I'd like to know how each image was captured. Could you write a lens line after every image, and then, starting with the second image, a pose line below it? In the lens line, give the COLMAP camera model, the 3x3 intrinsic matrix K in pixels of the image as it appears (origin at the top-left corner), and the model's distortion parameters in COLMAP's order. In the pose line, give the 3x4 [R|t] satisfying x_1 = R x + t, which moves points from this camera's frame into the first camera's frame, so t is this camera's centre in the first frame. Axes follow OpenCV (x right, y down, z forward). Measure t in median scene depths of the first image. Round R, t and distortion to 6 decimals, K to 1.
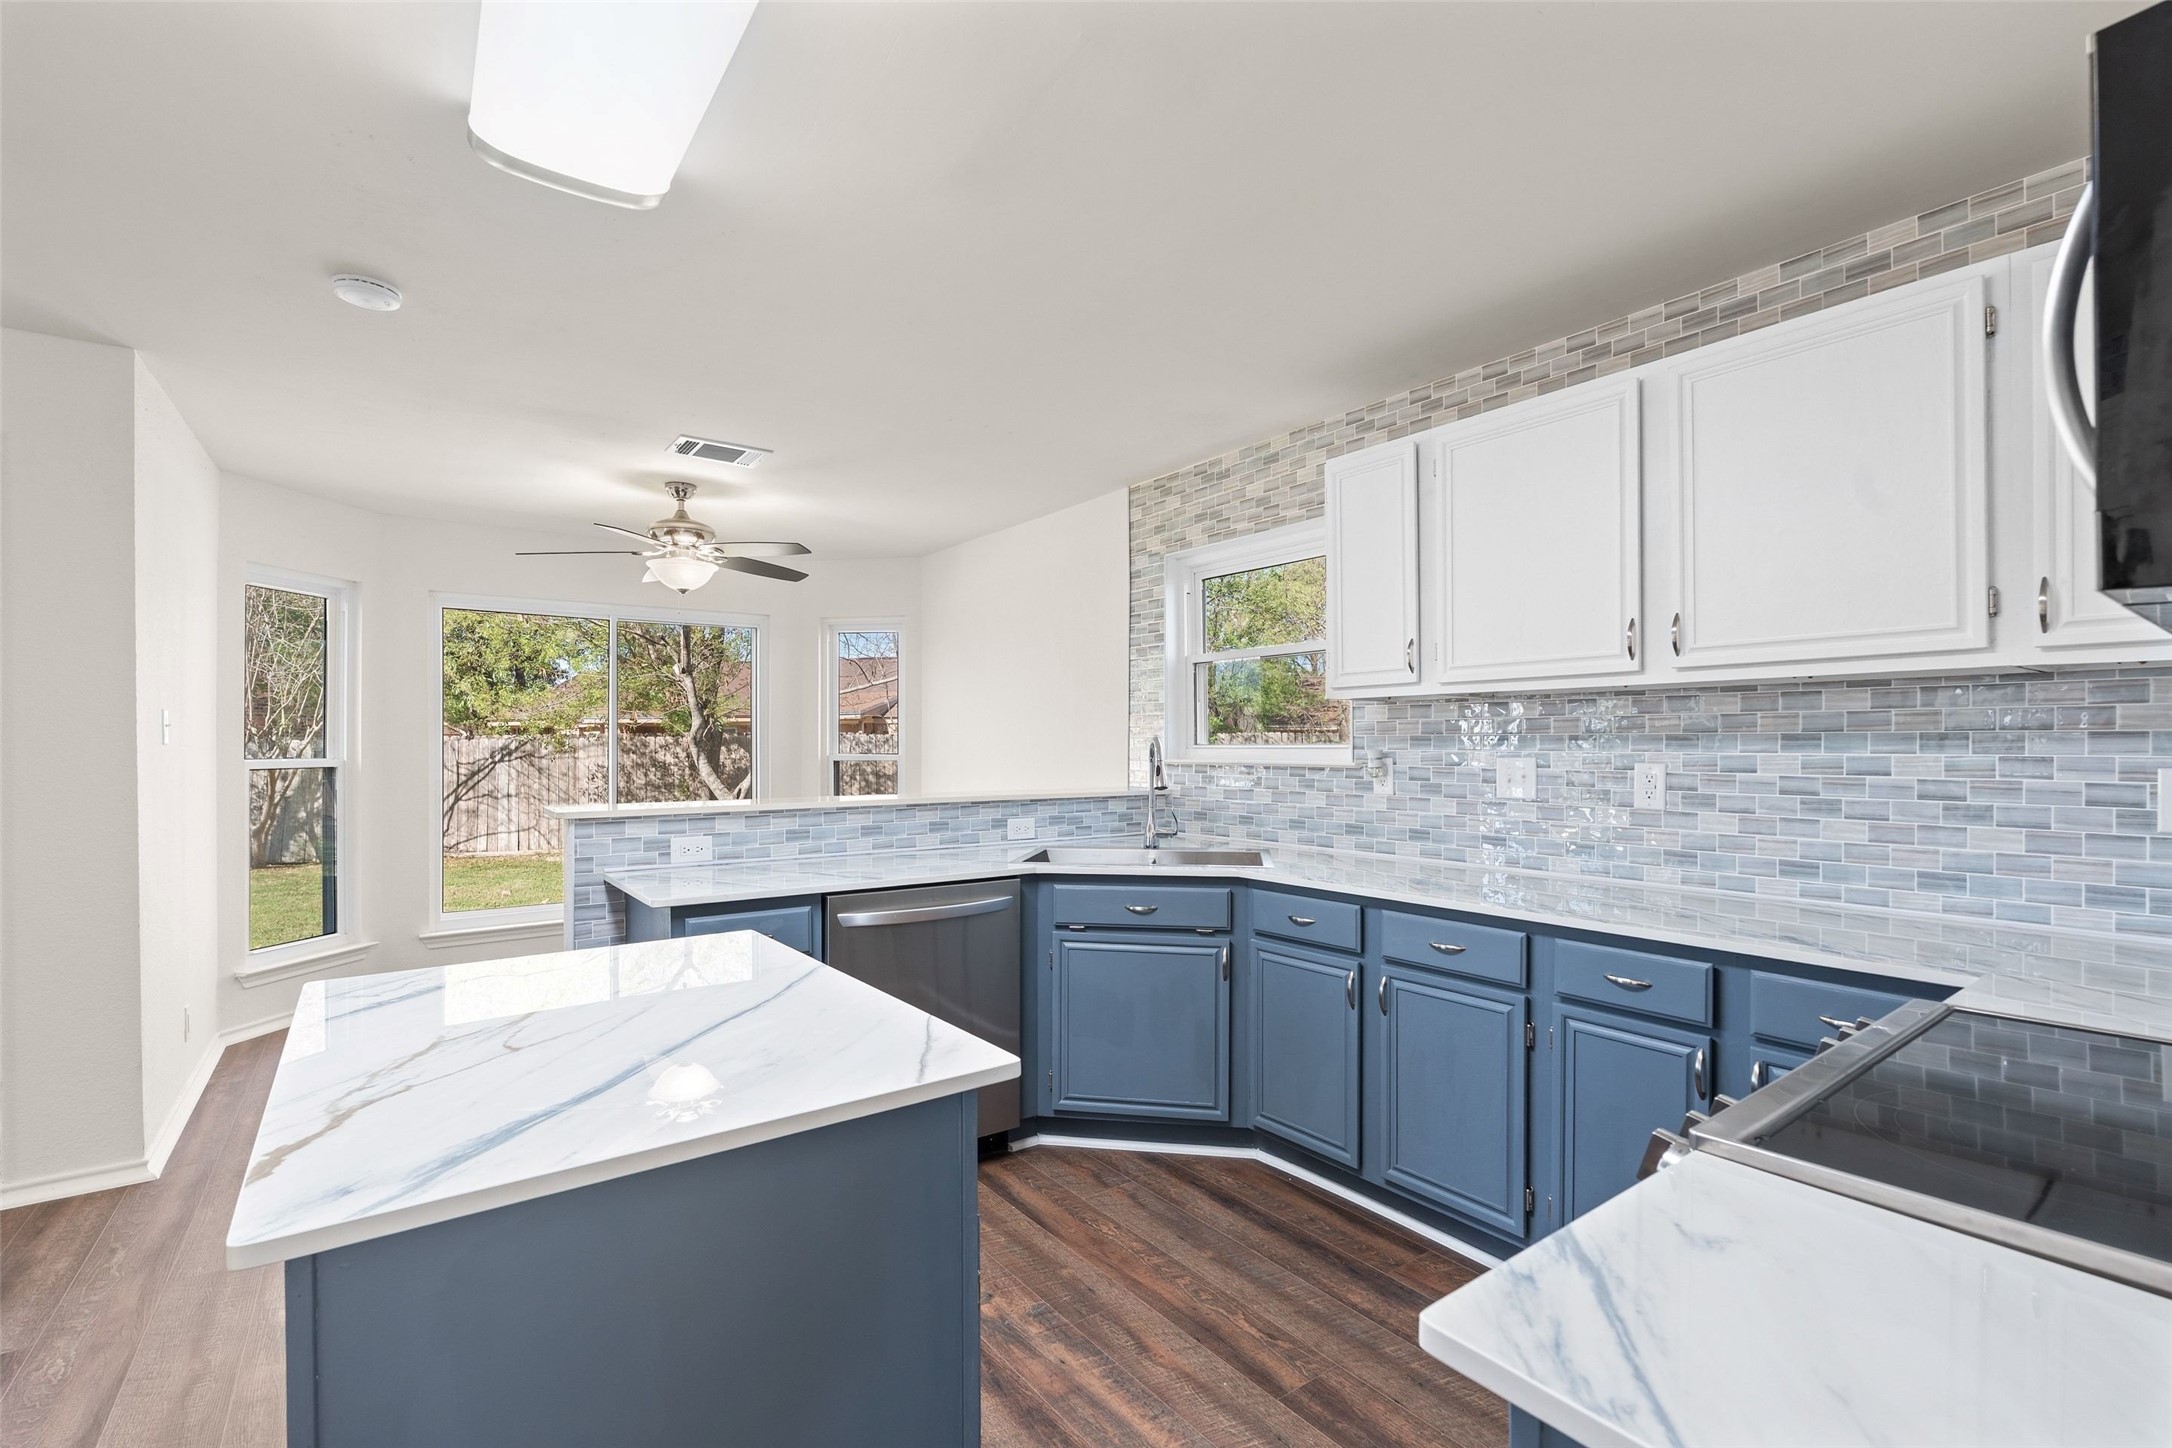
lens RADIAL K [[950.0, 0, 1084.9], [0, 950.0, 749.3], [0, 0, 1]] dist [0.000103, 0.000538]
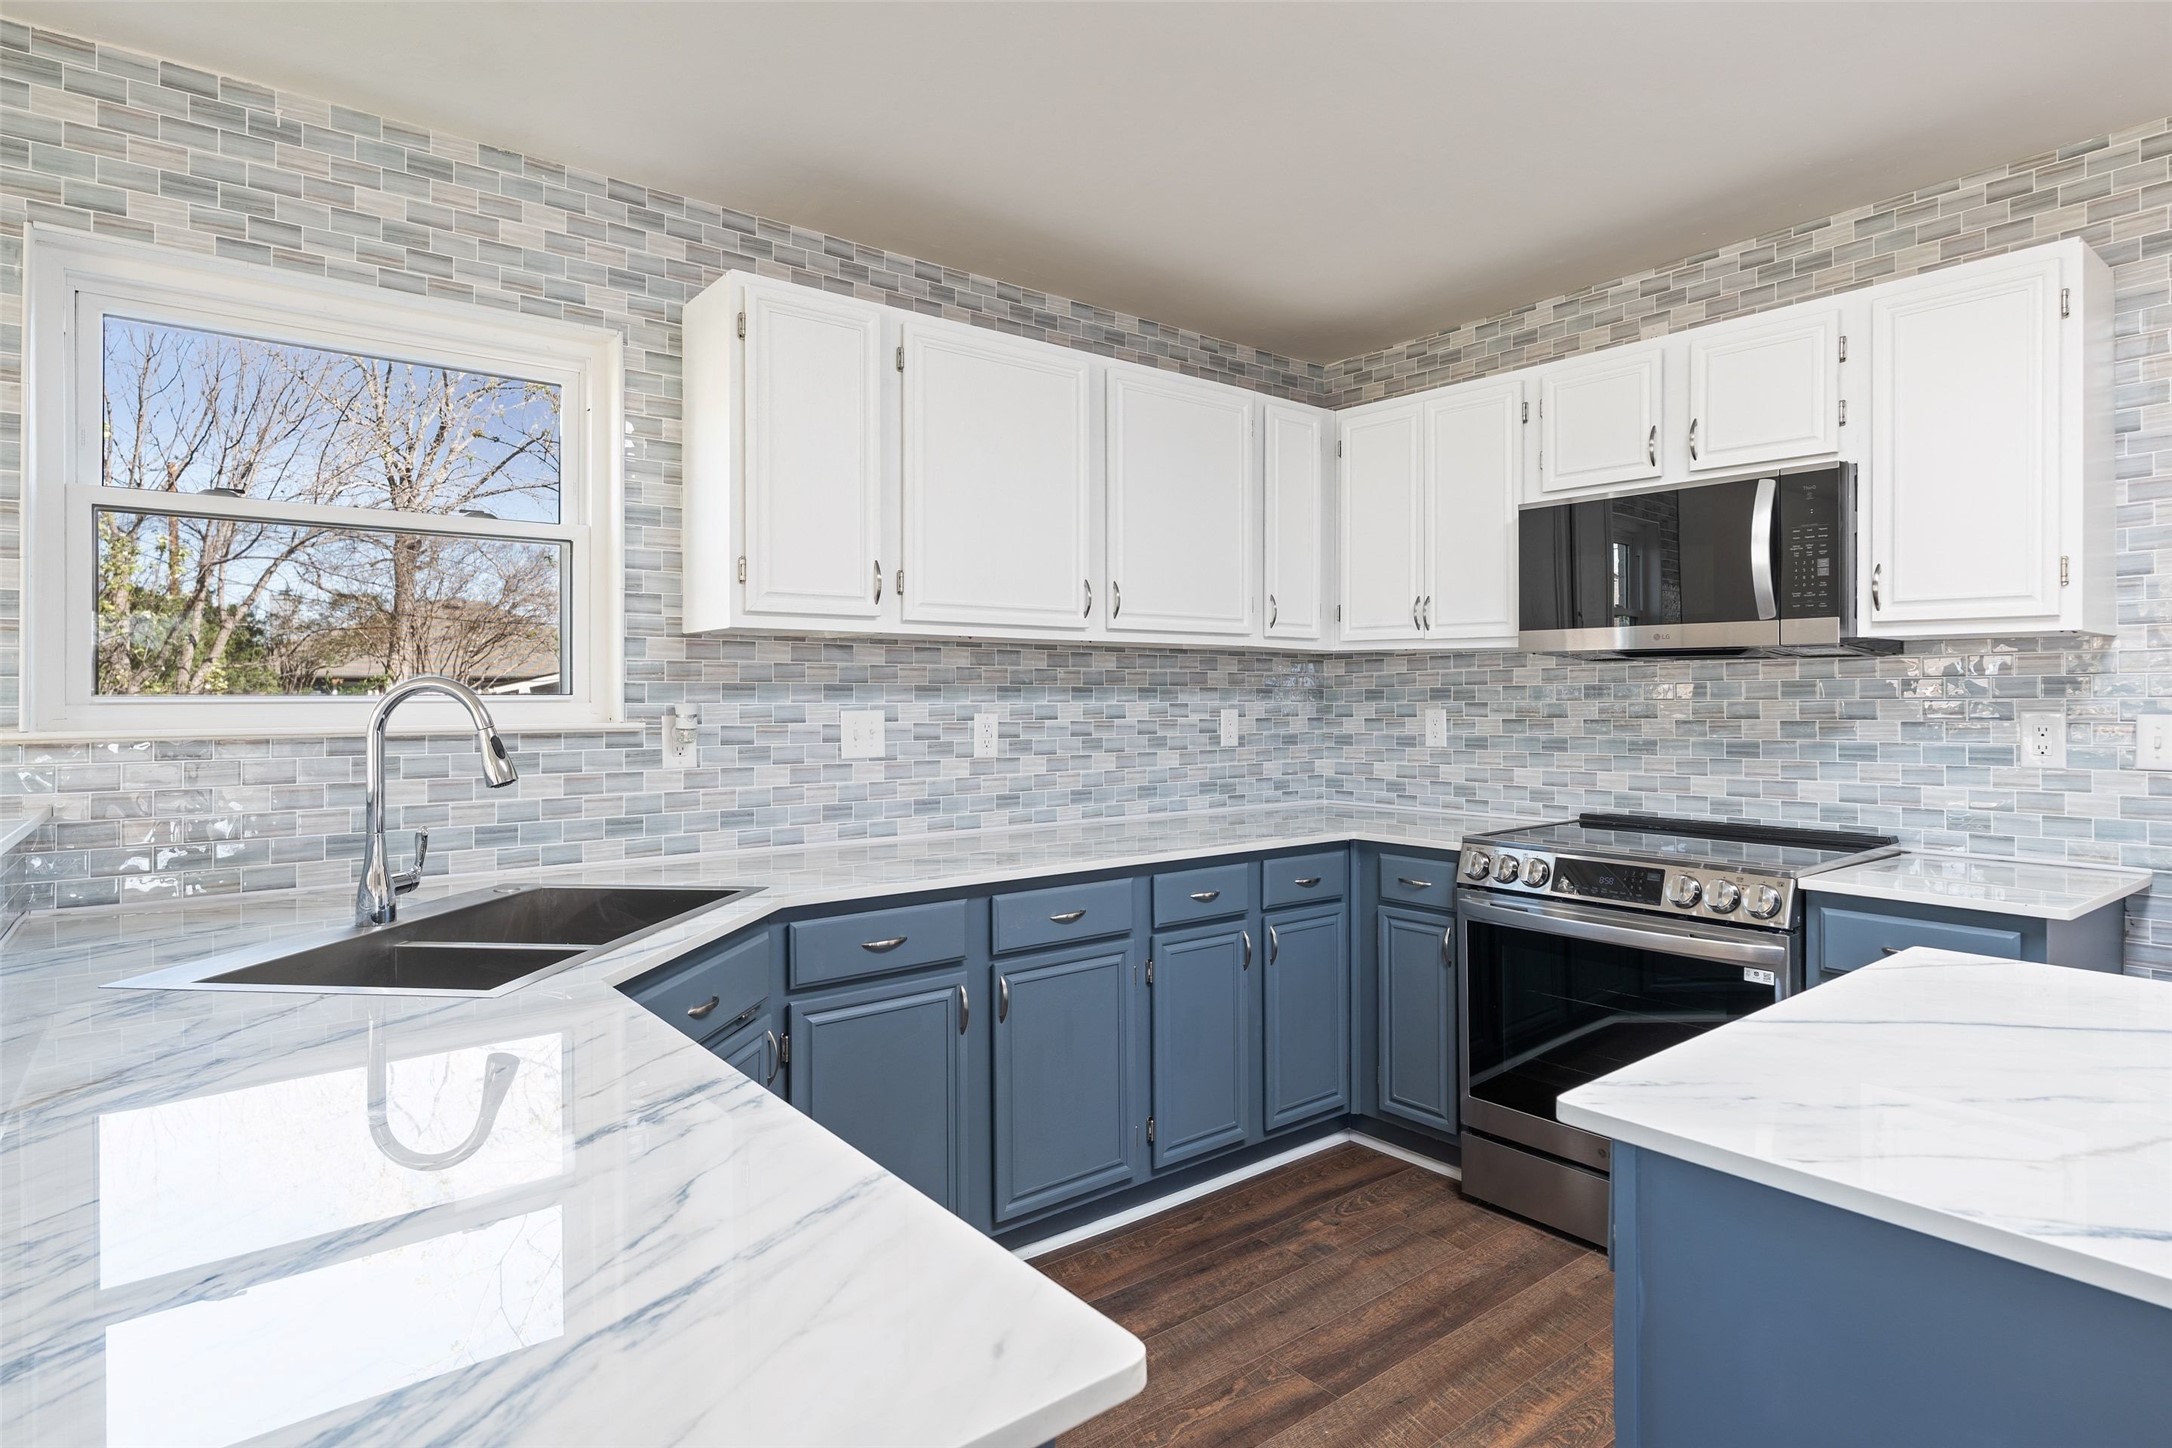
lens RADIAL K [[1162.1, 0, 1084.3], [0, 1162.1, 685.3], [0, 0, 1]] dist [0.000354, -0.001222]
pose [[-0.032641, 0.007420, 0.999440, -0.679933], [0.004299, 0.999964, -0.007284, -0.006293], [-0.999458, 0.004059, -0.032672, 0.933139]]
